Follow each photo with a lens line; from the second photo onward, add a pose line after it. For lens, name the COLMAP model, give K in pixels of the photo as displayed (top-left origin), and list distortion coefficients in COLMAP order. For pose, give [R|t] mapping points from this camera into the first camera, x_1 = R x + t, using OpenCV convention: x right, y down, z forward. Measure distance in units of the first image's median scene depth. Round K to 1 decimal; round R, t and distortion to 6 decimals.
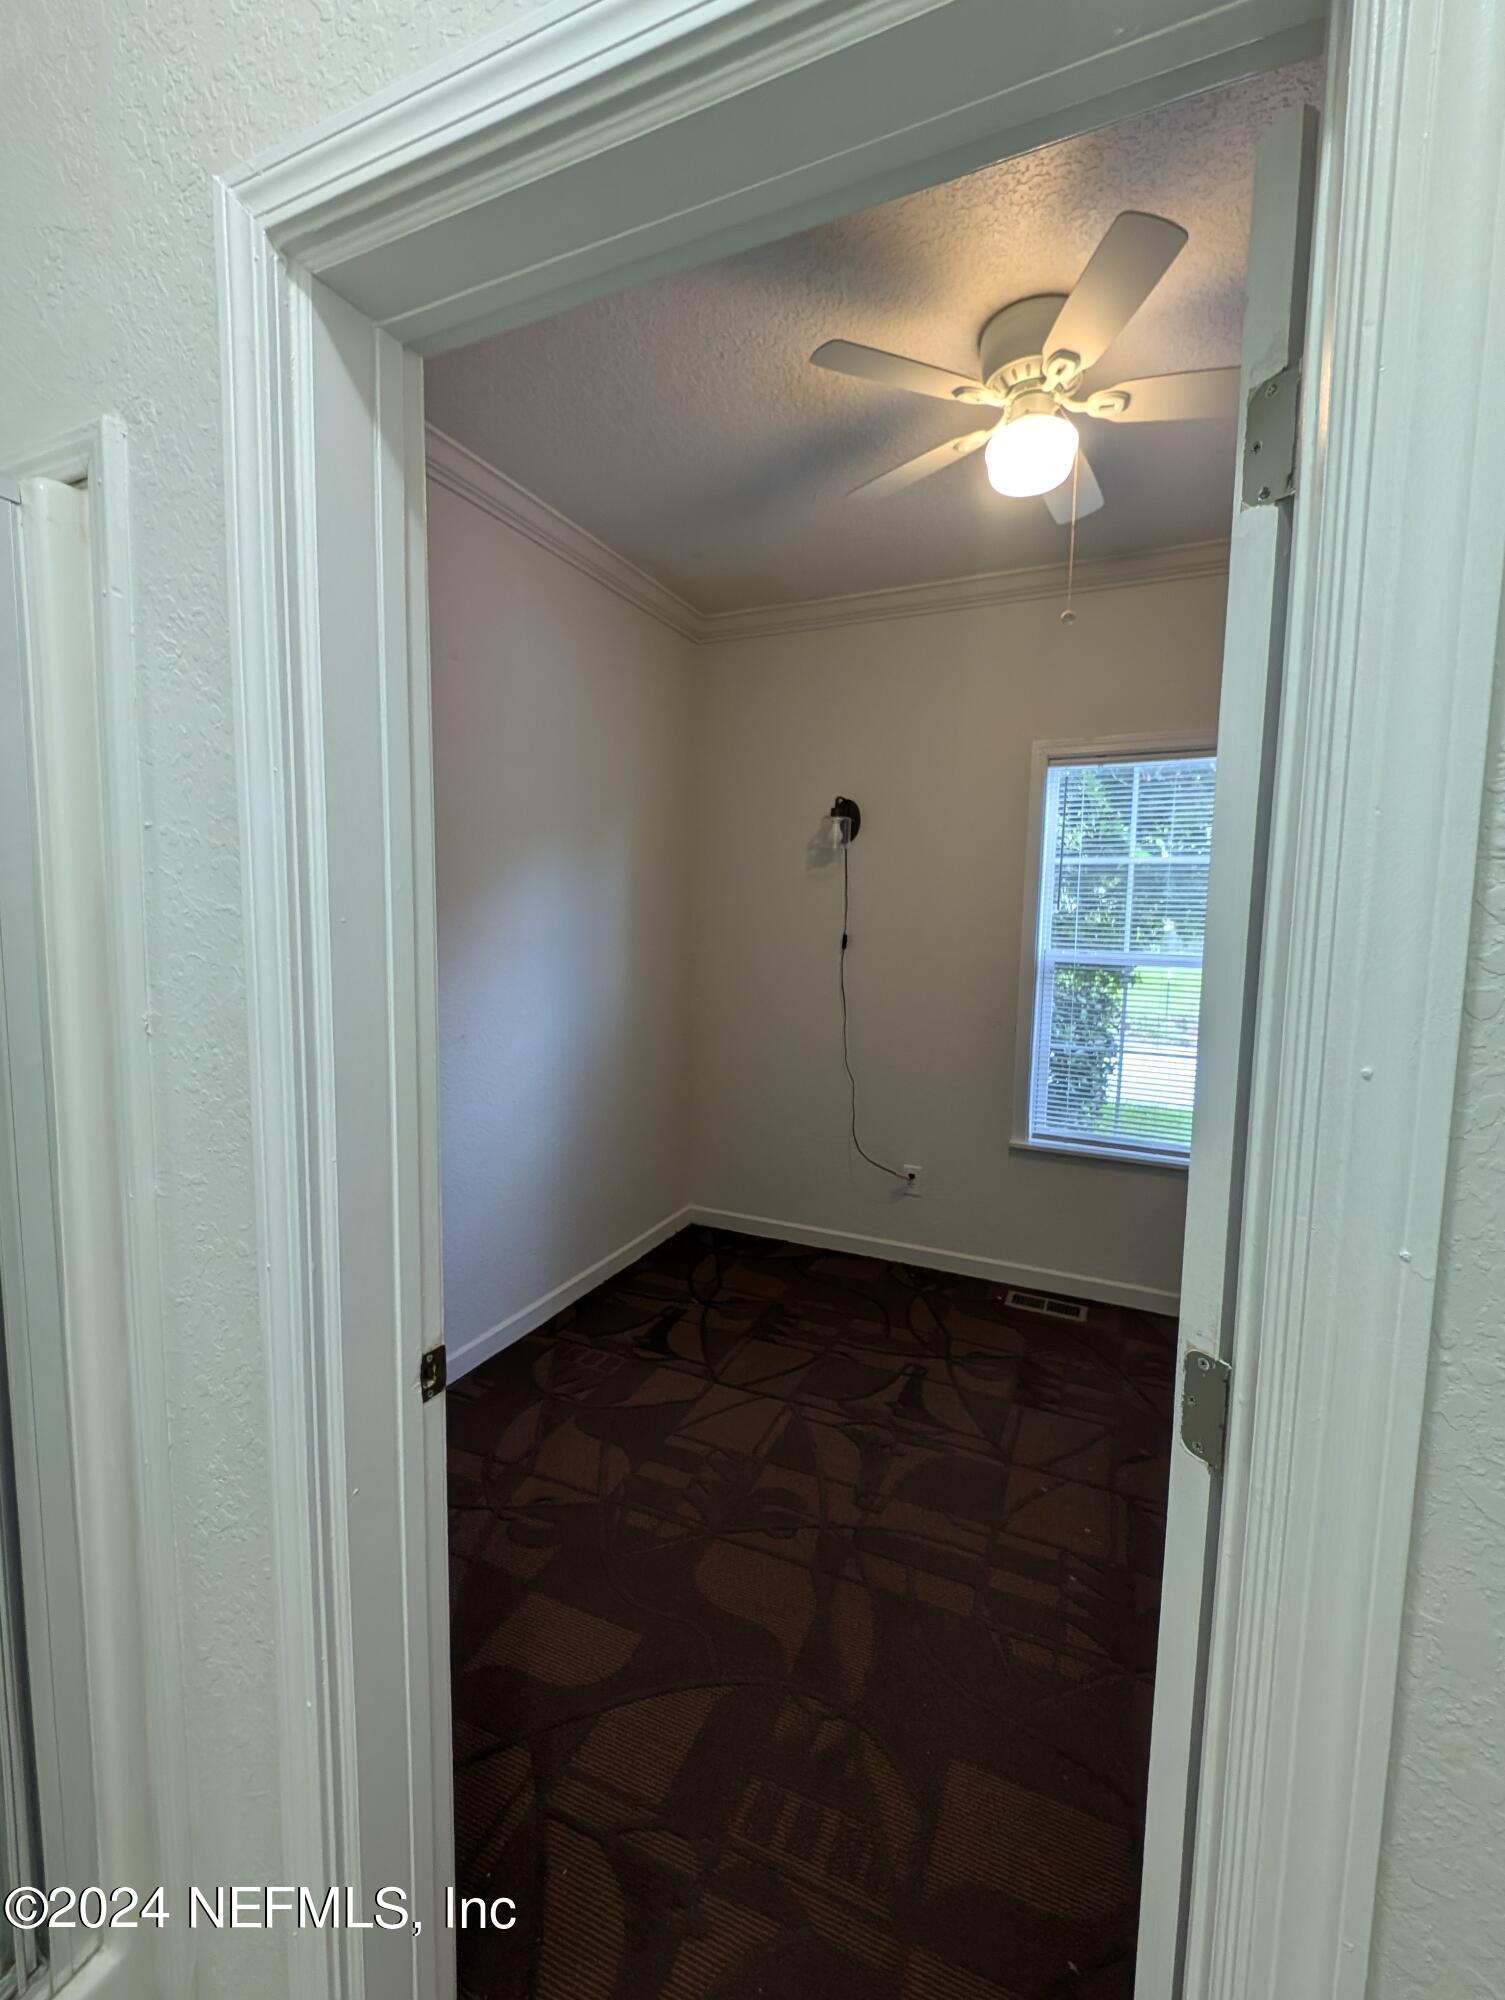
lens RADIAL K [[857.1, 0, 737.8], [0, 857.1, 1002.7], [0, 0, 1]] dist [0.003543, -0.002705]
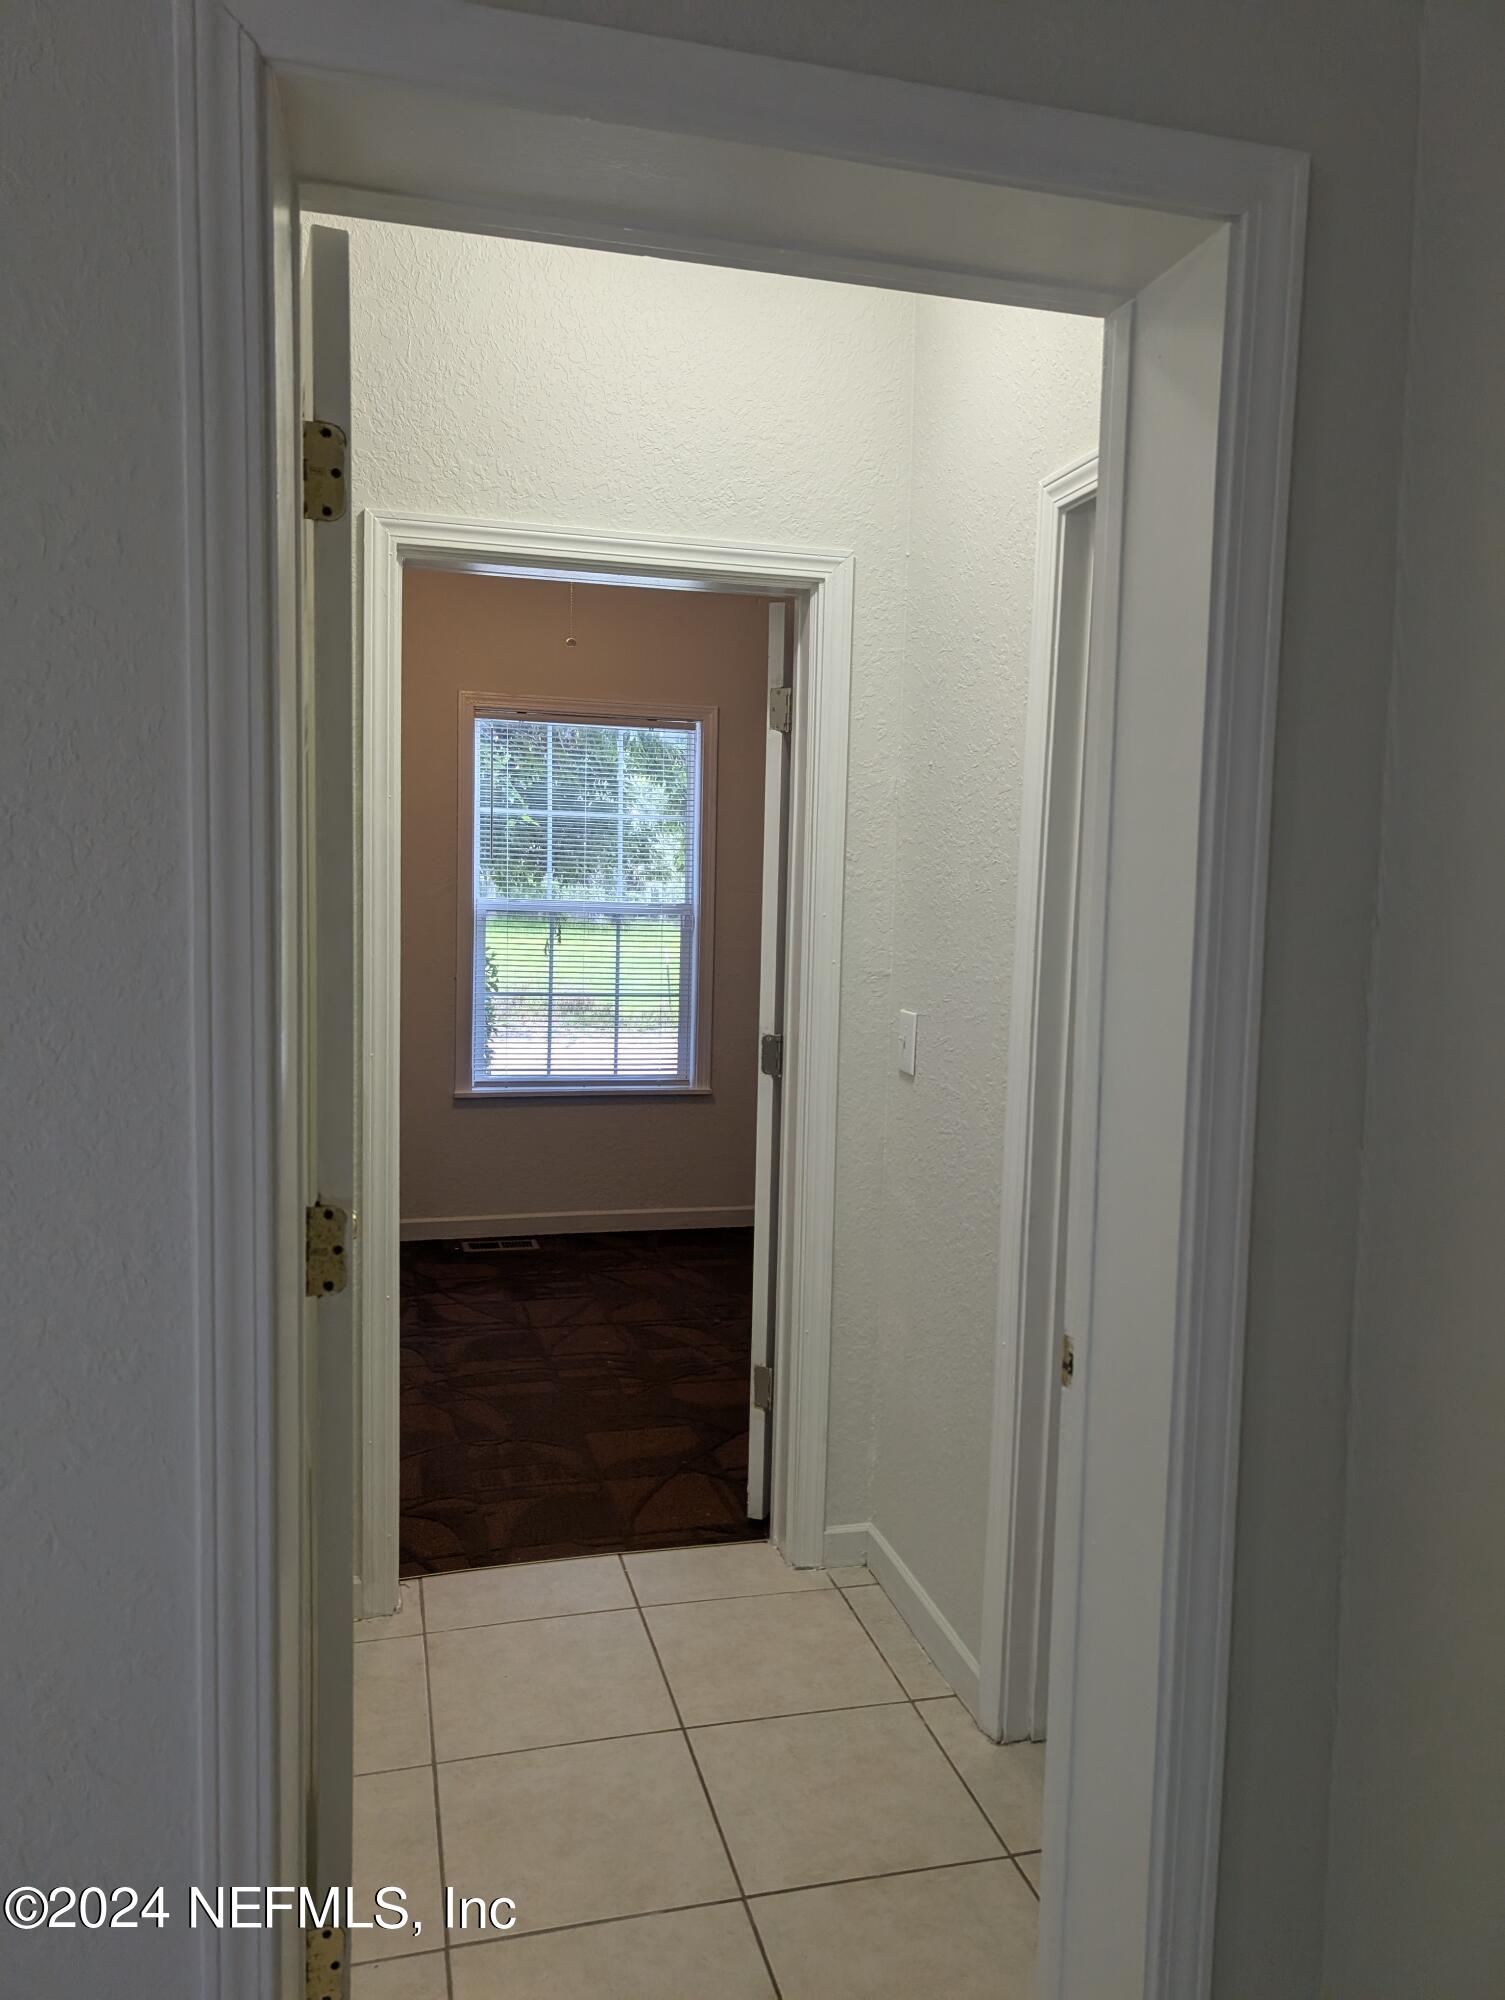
lens RADIAL K [[1440.6, 0, 752.1], [0, 1440.6, 1001.7], [0, 0, 1]] dist [0.006599, 0.003027]
pose [[0.761430, -0.043843, 0.646762, -0.531239], [0.044224, 0.998899, 0.015650, 0.049951], [-0.646736, 0.016686, 0.762531, -0.531393]]
